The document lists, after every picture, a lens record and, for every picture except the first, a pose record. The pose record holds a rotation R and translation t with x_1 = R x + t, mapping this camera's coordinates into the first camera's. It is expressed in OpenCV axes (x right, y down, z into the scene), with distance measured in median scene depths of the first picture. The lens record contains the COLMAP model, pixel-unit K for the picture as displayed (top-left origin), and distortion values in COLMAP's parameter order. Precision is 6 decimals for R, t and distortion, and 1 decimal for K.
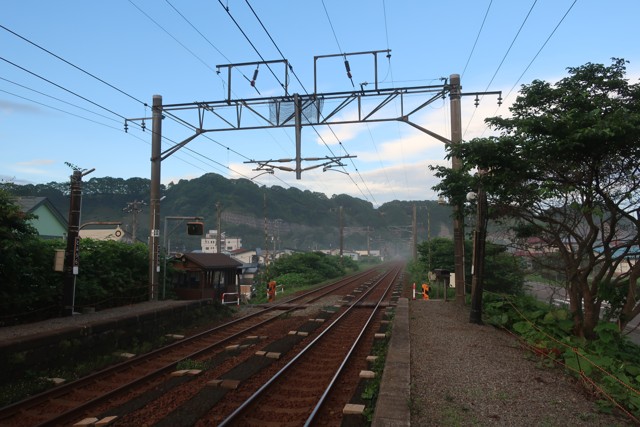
lens RADIAL K [[504.8, 0, 321.1], [0, 504.8, 212.9], [0, 0, 1]] dist [-0.003096, 0.003121]
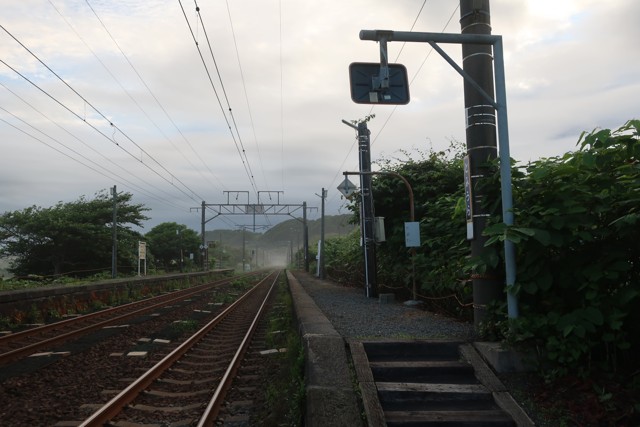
lens RADIAL K [[504.8, 0, 321.1], [0, 504.8, 212.9], [0, 0, 1]] dist [-0.003096, 0.003121]
pose [[0.966634, 0.029394, 0.254469, -0.423837], [-0.031127, 0.999512, 0.002782, -0.198002], [-0.254263, -0.010610, 0.967077, -2.015241]]
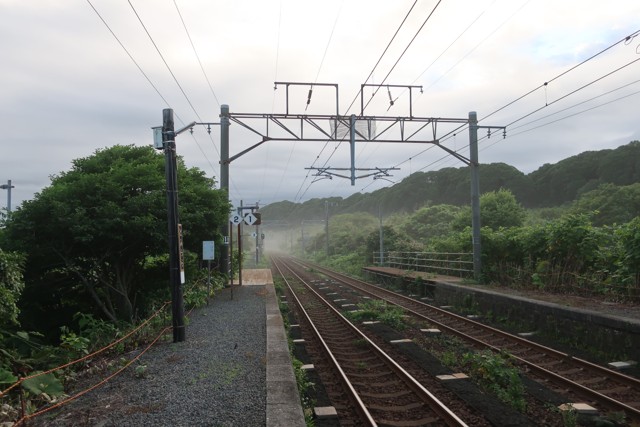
lens RADIAL K [[504.8, 0, 321.1], [0, 504.8, 212.9], [0, 0, 1]] dist [-0.003096, 0.003121]
pose [[0.956776, 0.021106, 0.290058, -0.458291], [-0.032173, 0.998923, 0.033437, -0.037003], [-0.289040, -0.041324, 0.956425, -0.145125]]
